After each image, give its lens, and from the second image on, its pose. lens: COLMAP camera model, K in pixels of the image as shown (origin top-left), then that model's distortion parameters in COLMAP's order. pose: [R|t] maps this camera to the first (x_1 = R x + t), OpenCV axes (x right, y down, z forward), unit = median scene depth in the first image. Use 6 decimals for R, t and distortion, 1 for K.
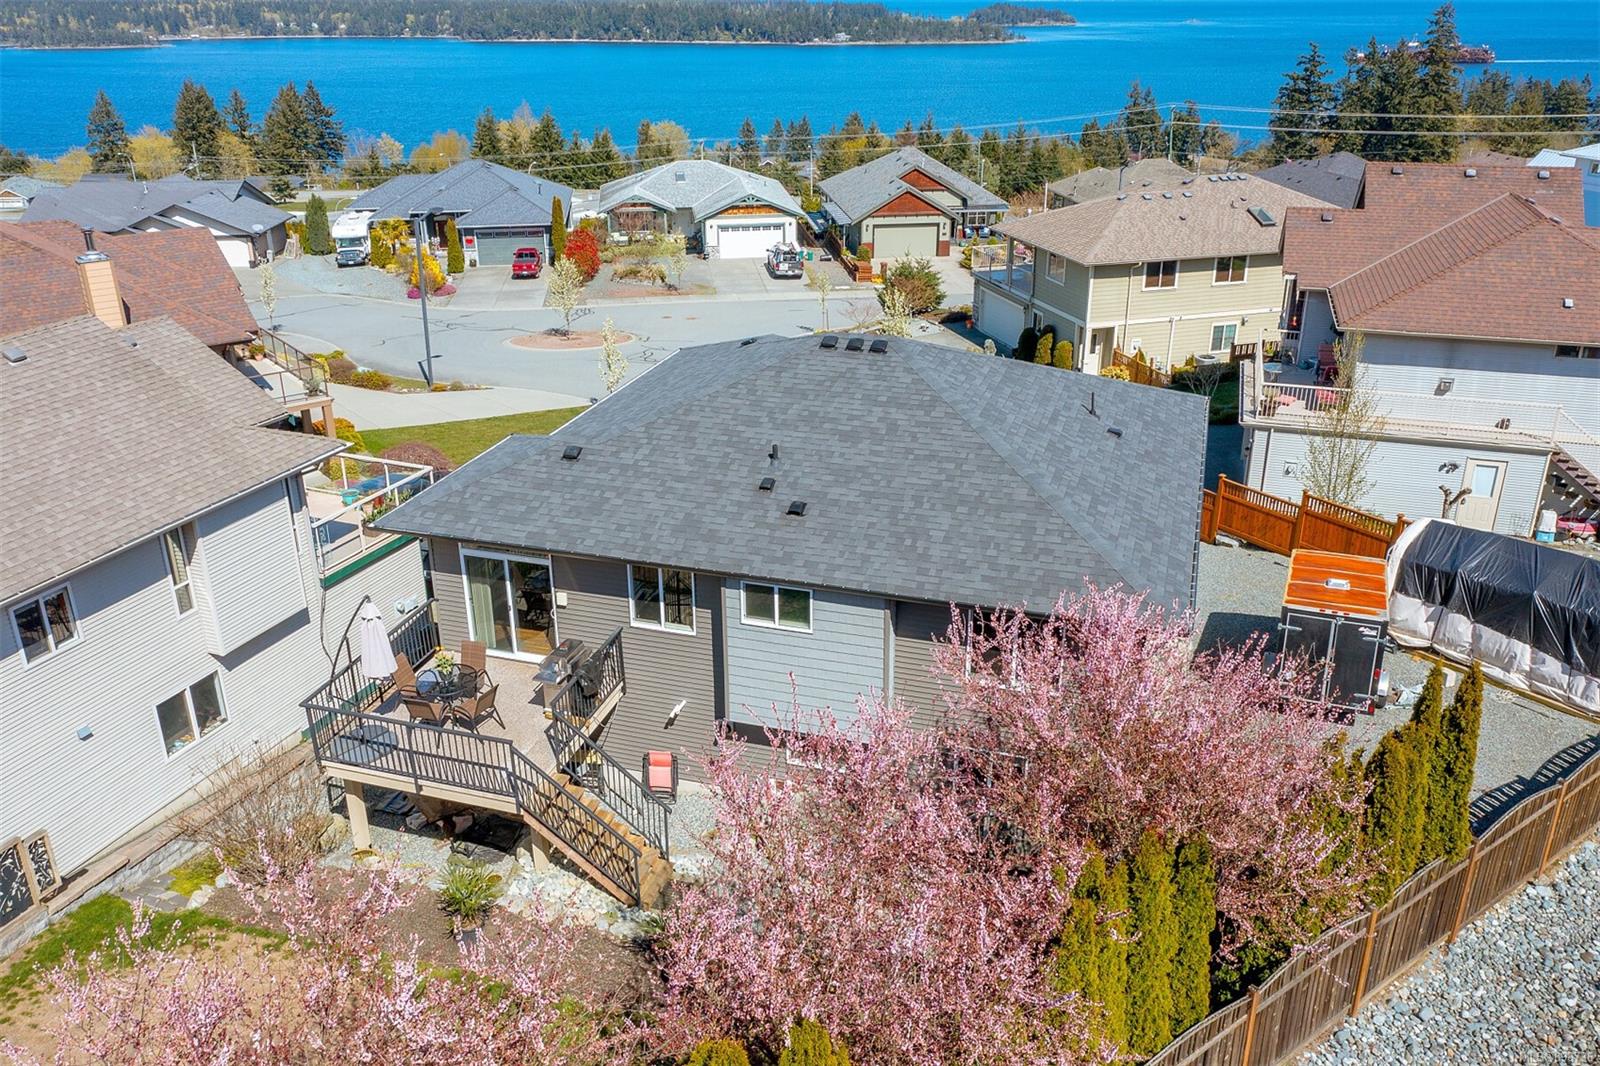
lens RADIAL K [[1265.6, 0, 800.0], [0, 1265.6, 533.0], [0, 0, 1]] dist [-0.002946, 0.013158]
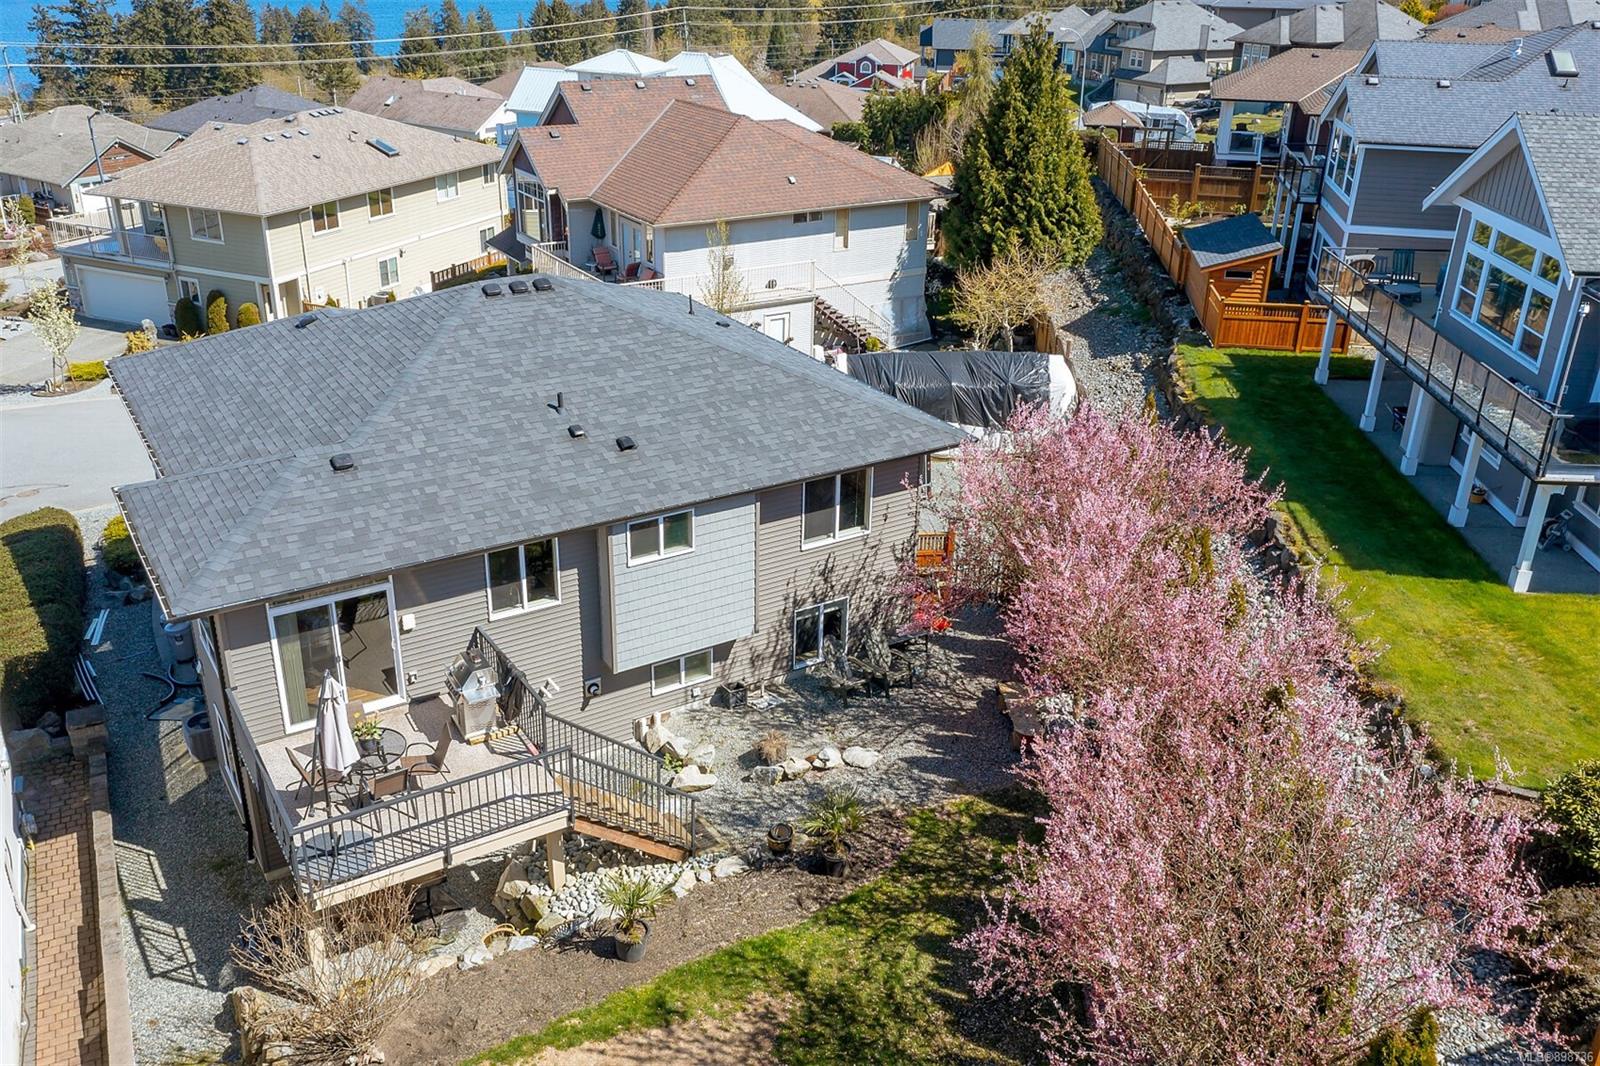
lens RADIAL K [[1326.9, 0, 800.0], [0, 1326.9, 533.0], [0, 0, 1]] dist [0.002525, 0.004569]
pose [[0.645787, -0.301637, 0.701409, -0.405766], [0.279492, 0.948283, 0.150476, -0.043342], [-0.710523, 0.098863, 0.696694, 0.105647]]
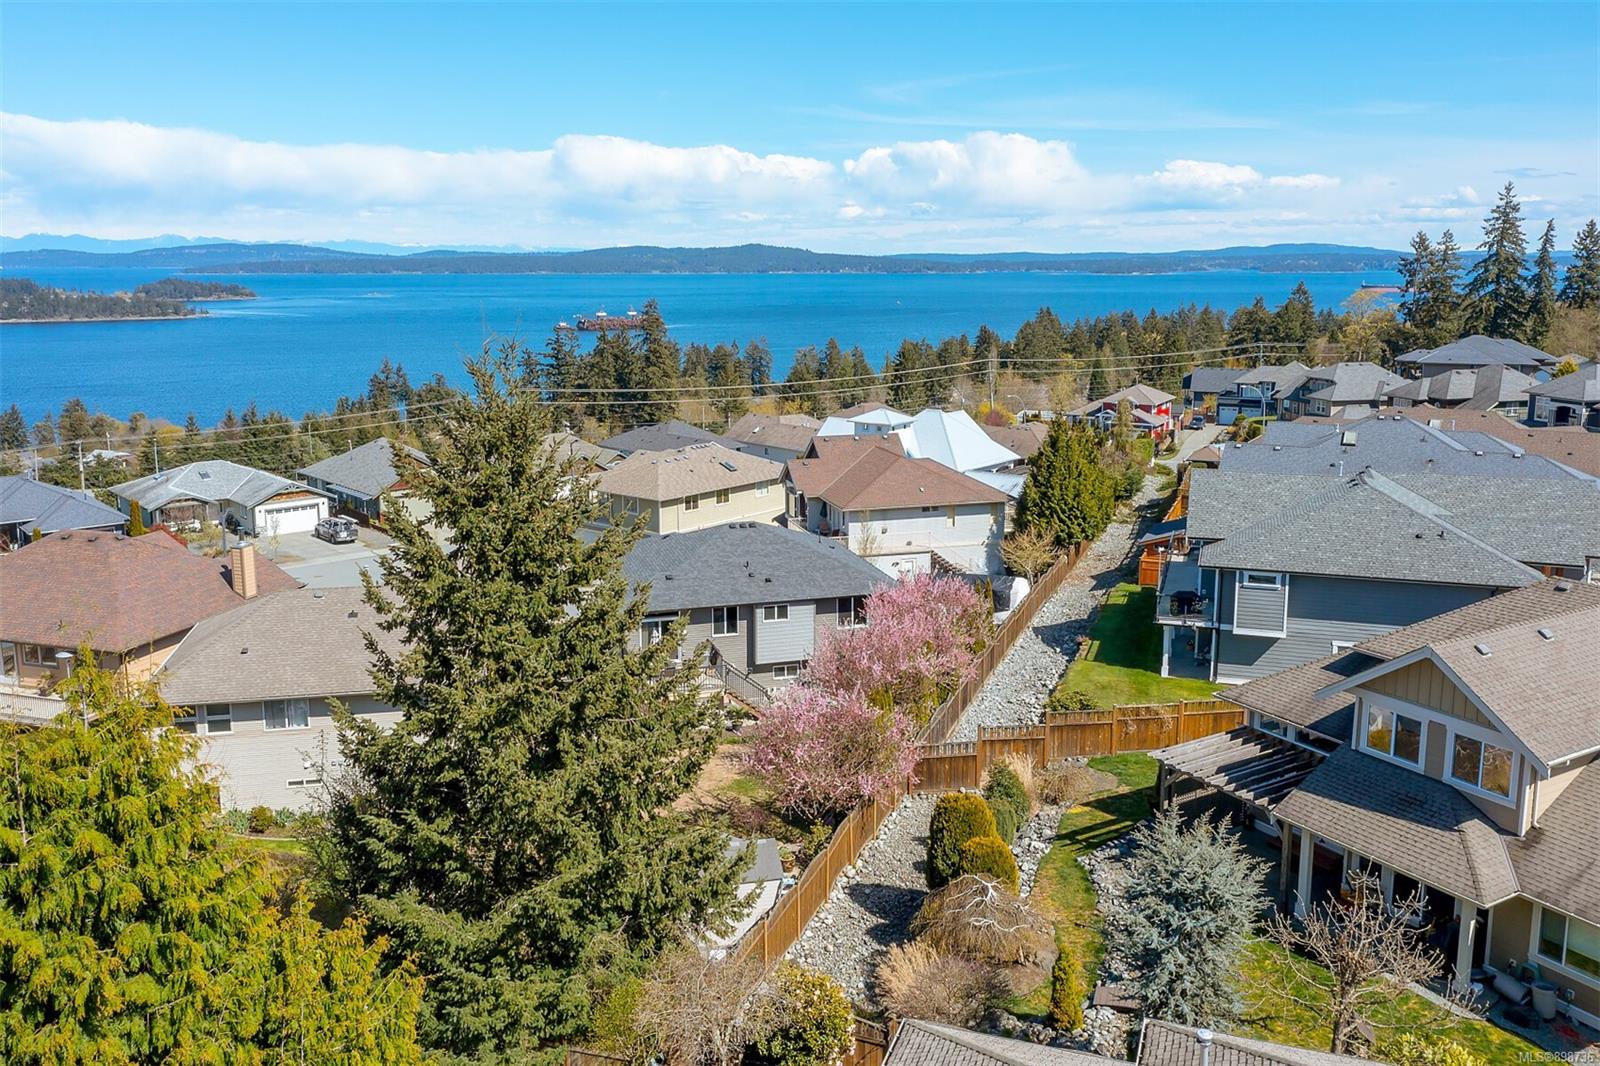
lens RADIAL K [[1277.6, 0, 795.7], [0, 1277.6, 485.9], [0, 0, 1]] dist [-0.000268, 0.001869]
pose [[0.829890, -0.090840, 0.550483, -0.882215], [0.216981, 0.961534, -0.168442, 0.159643], [-0.514007, 0.259232, 0.817677, -0.816831]]
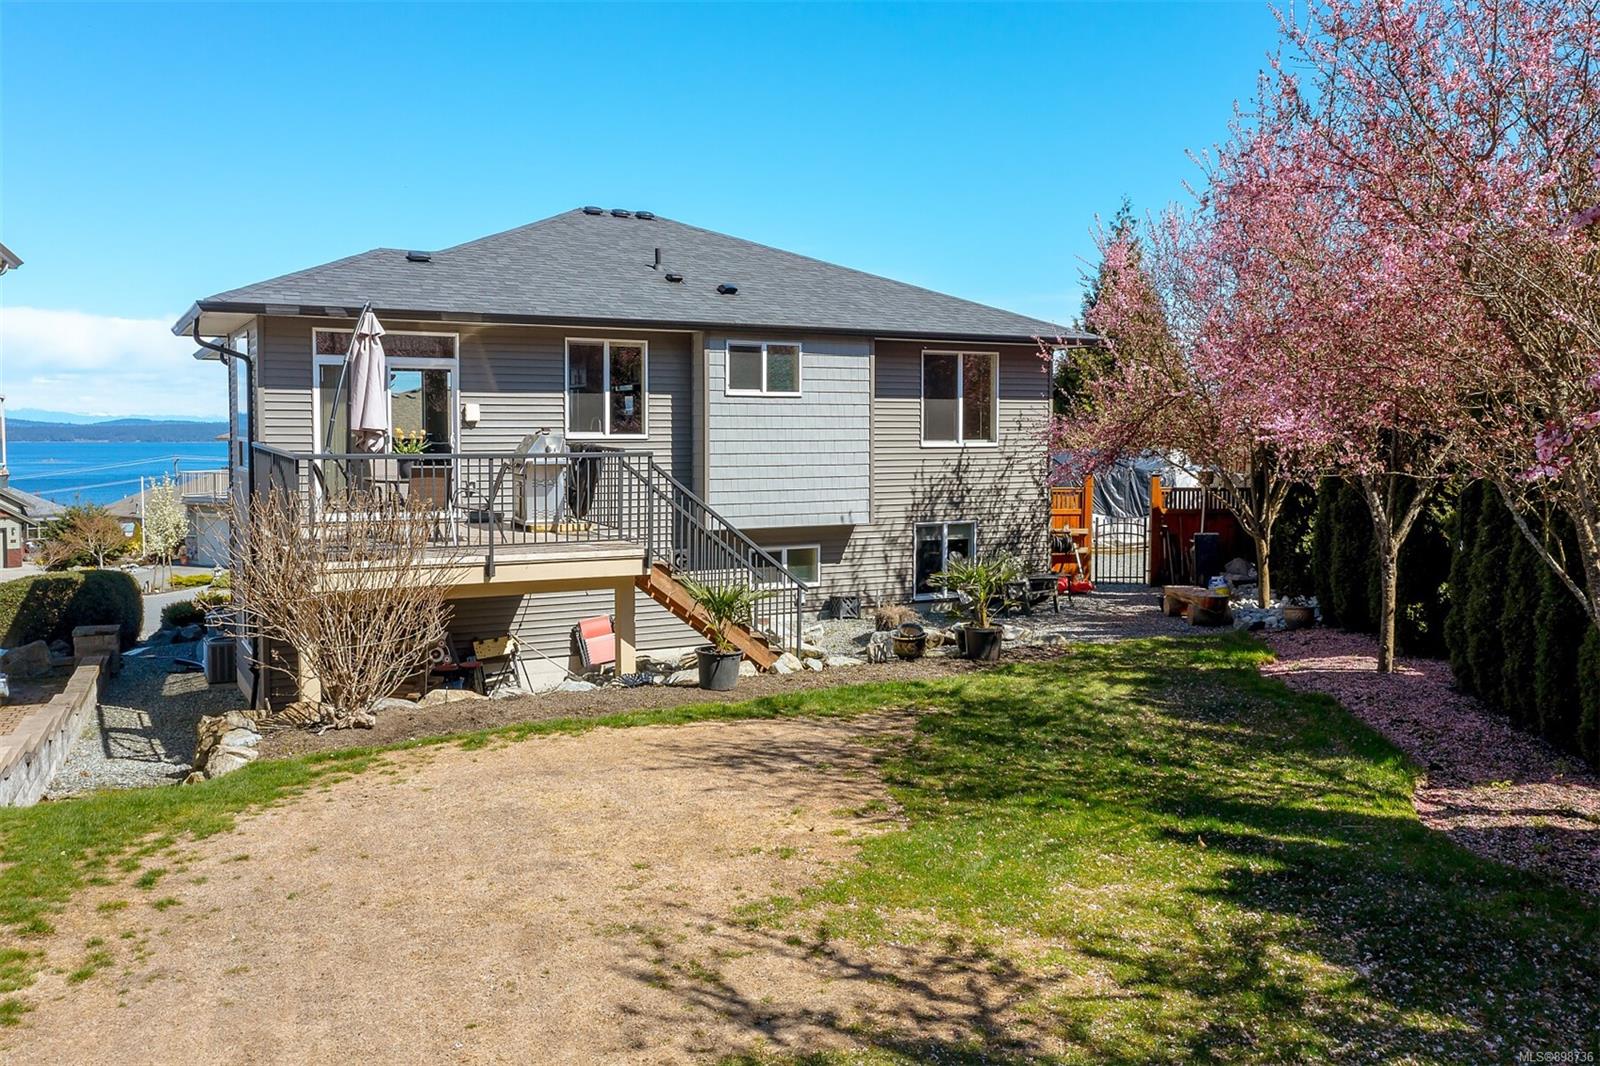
lens RADIAL K [[1285.0, 0, 800.0], [0, 1285.0, 533.0], [0, 0, 1]] dist [0.002678, -0.000112]
pose [[0.692926, -0.050428, 0.719243, -0.386895], [0.277273, 0.939475, -0.201260, 0.209057], [-0.665562, 0.338885, 0.664969, 0.245901]]
